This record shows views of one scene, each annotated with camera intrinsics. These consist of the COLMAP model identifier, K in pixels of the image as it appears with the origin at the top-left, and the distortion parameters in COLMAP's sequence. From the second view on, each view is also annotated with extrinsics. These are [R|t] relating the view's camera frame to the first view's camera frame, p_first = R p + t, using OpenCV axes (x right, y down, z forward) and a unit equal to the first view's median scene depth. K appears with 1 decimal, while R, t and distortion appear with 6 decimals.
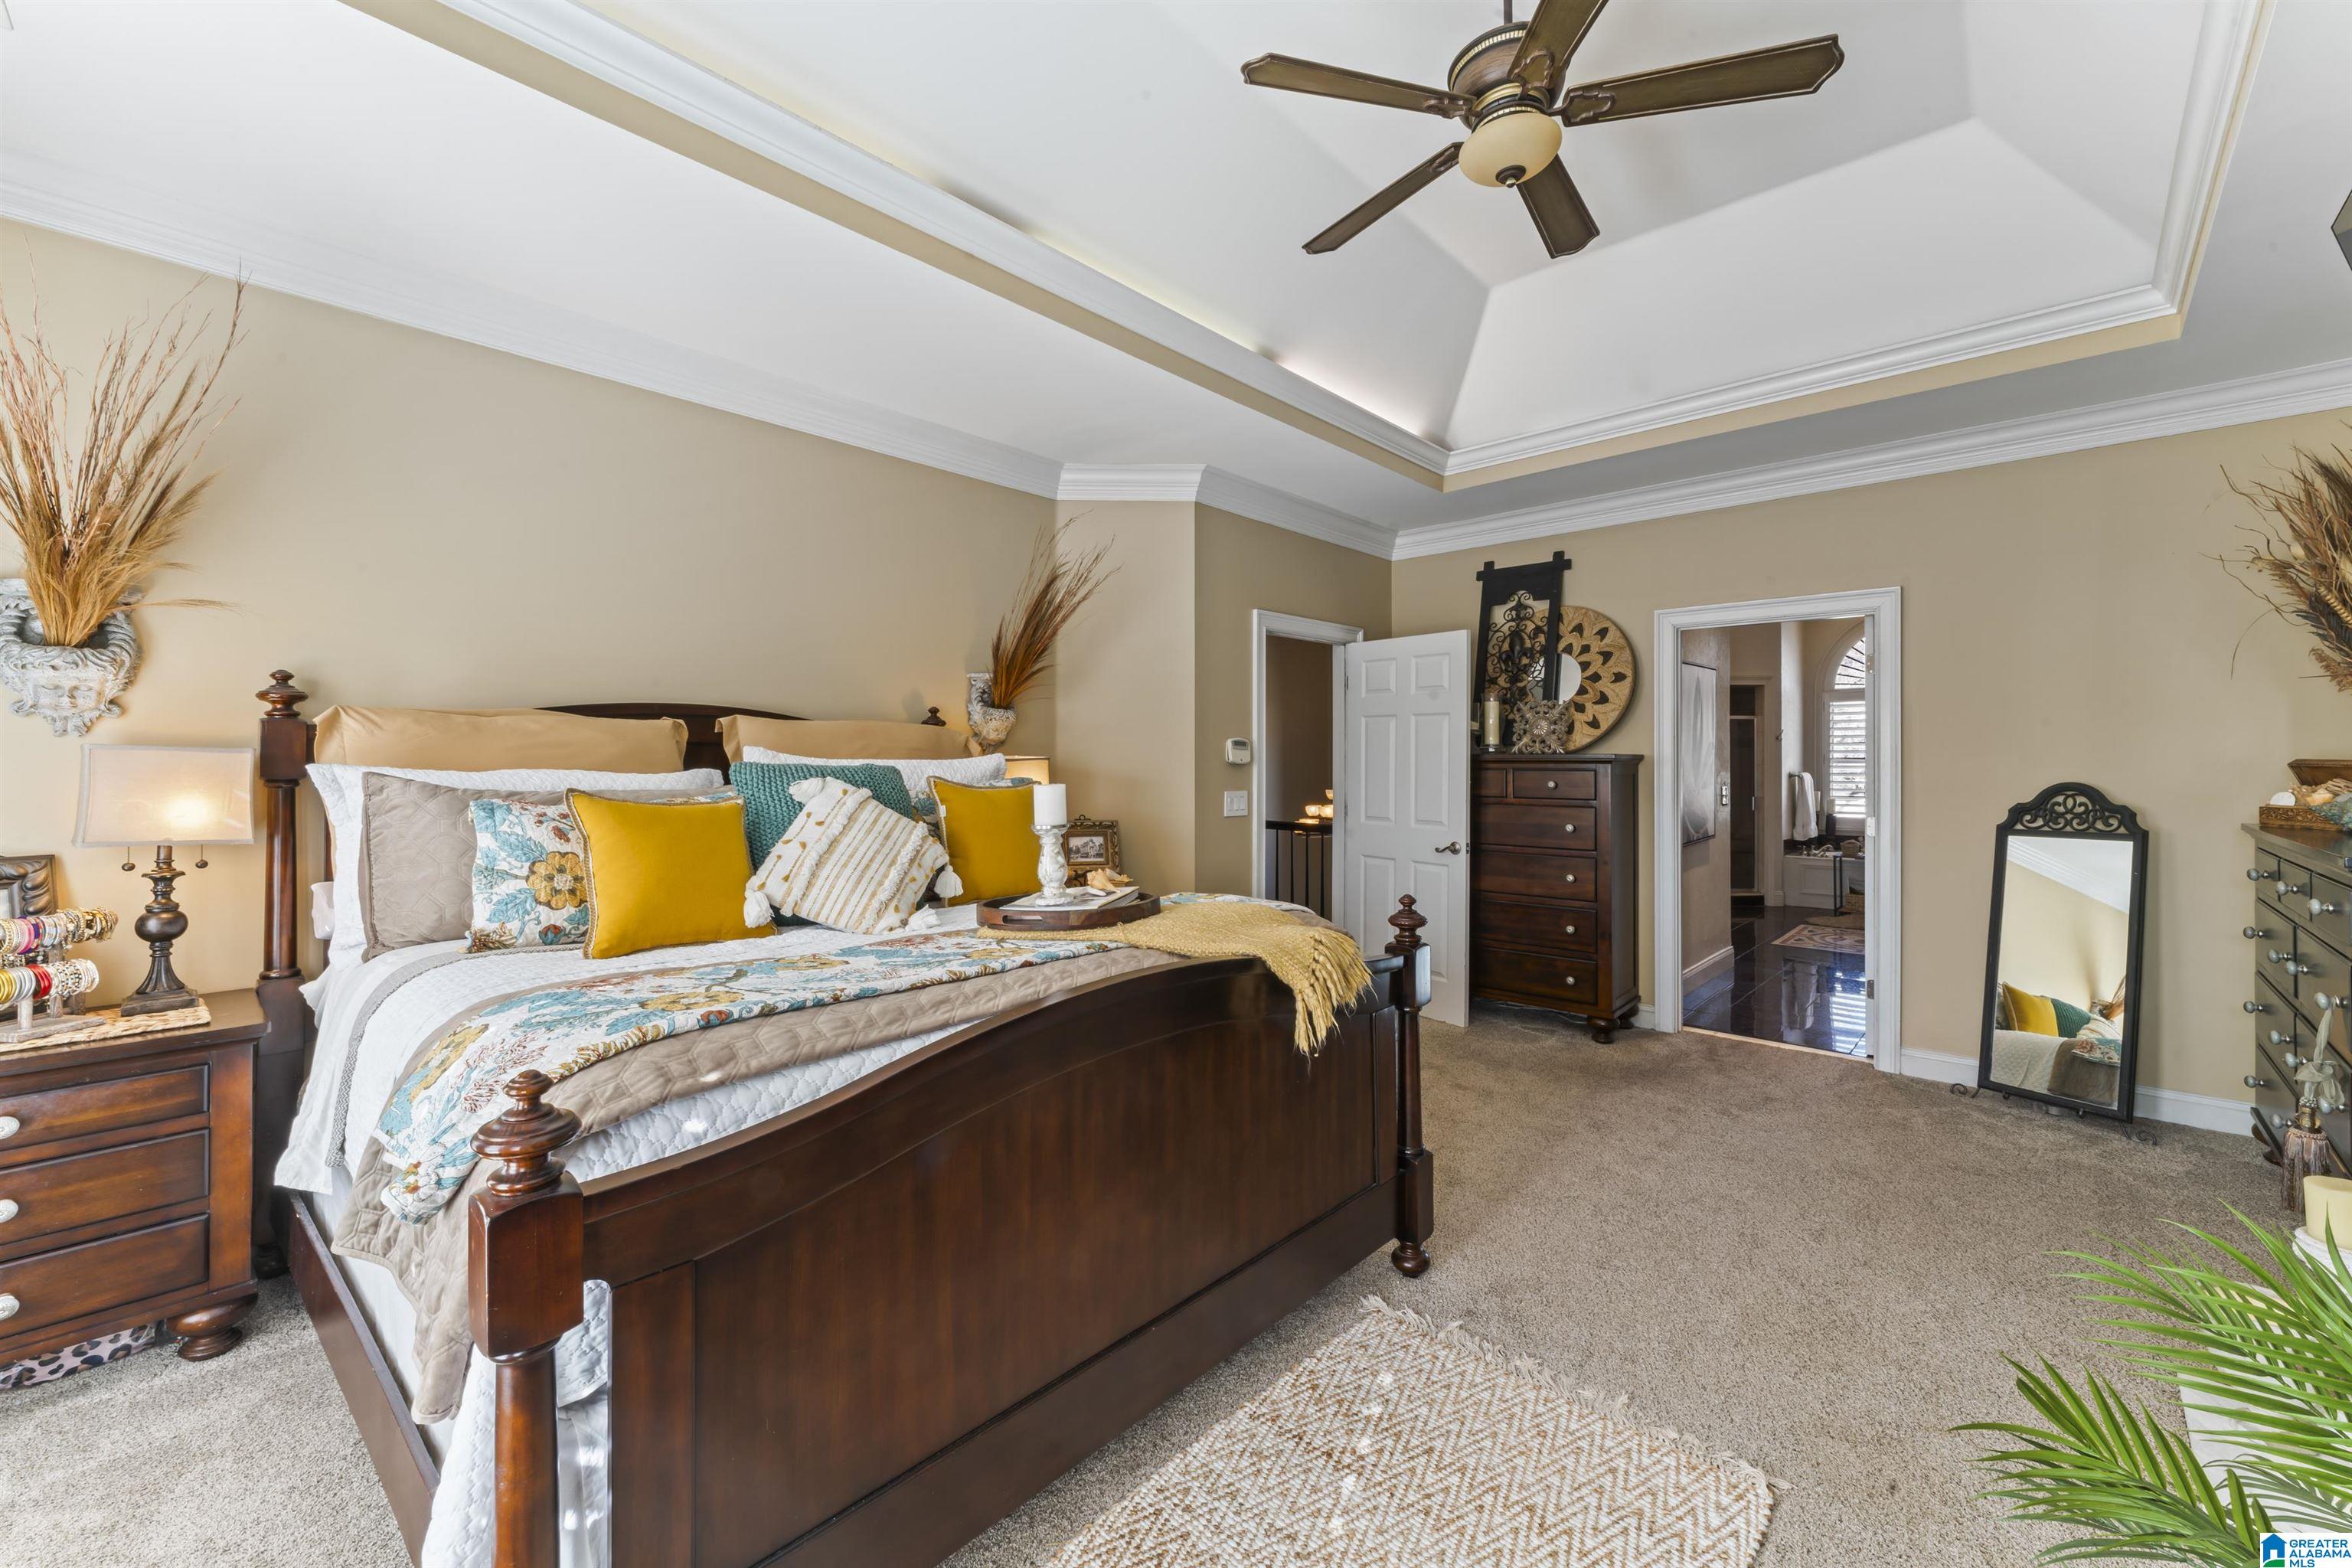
lens RADIAL K [[948.3, 0, 1178.1], [0, 948.3, 763.4], [0, 0, 1]] dist [0.001950, 0.000690]
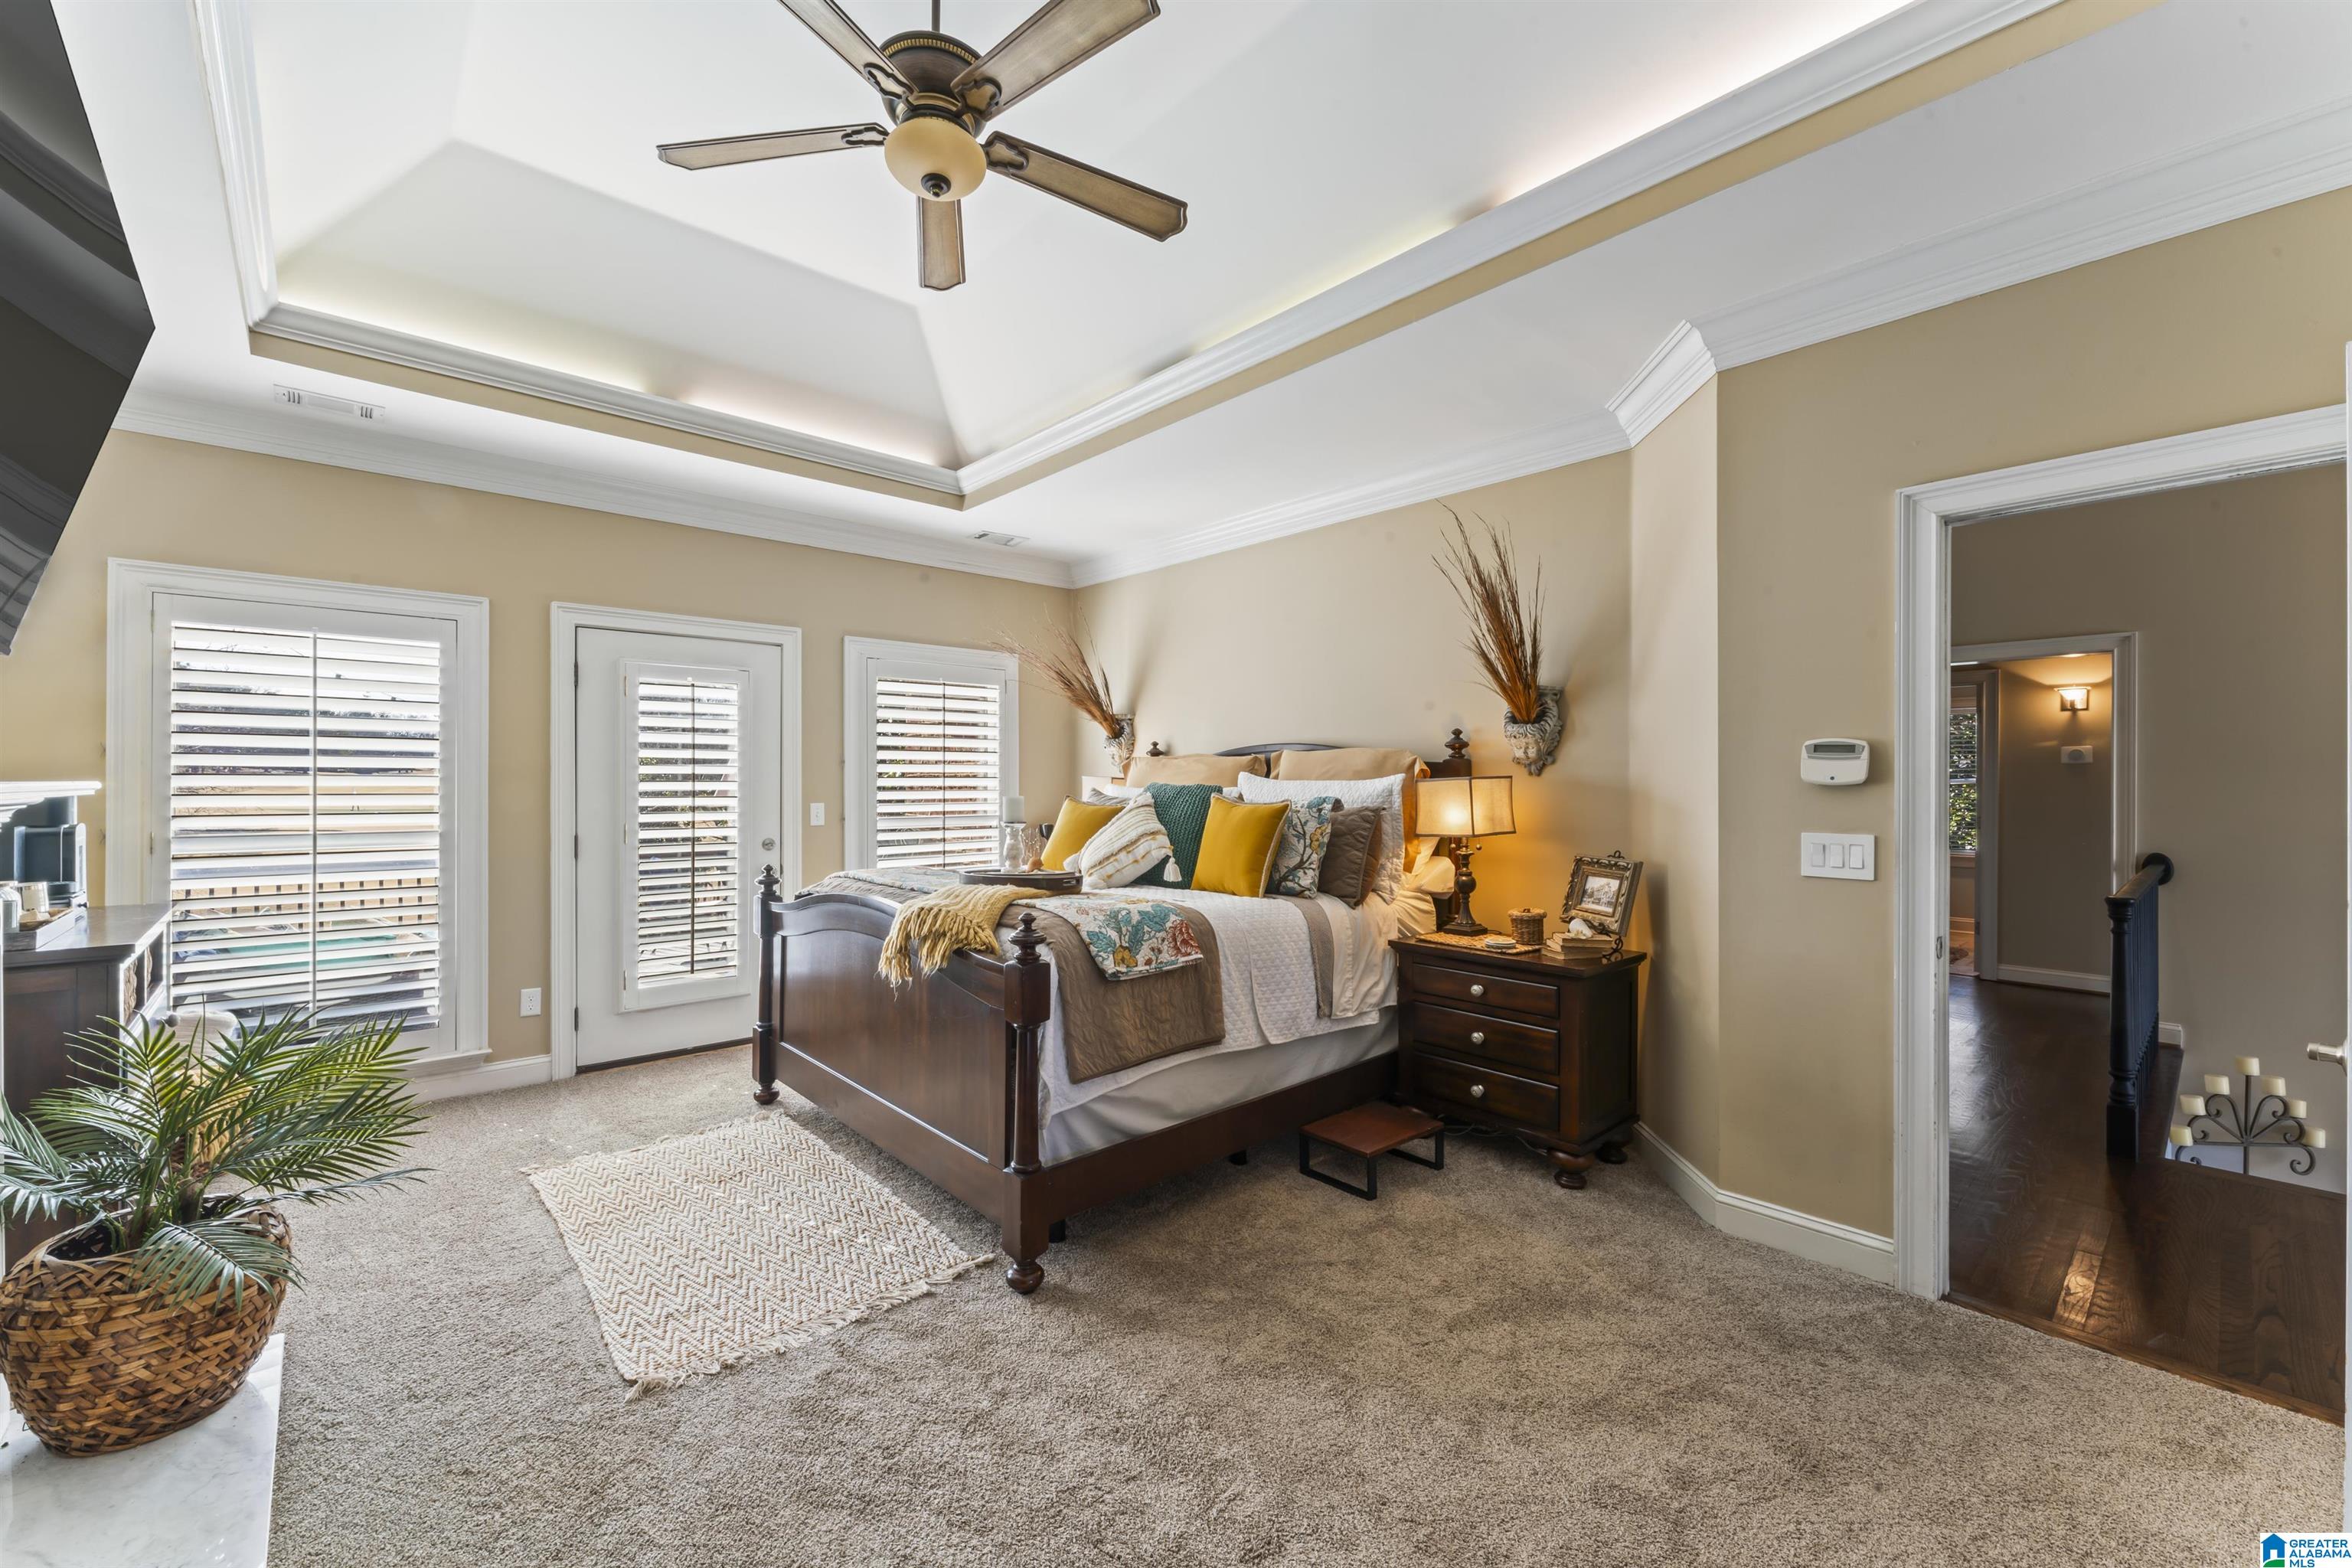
lens RADIAL K [[948.3, 0, 1174.5], [0, 948.3, 790.0], [0, 0, 1]] dist [0.001950, 0.000690]
pose [[-0.093610, -0.000002, -0.995609, 0.765588], [-0.000174, 1.000000, 0.000014, 0.005304], [0.995609, 0.000175, -0.093610, 0.777372]]
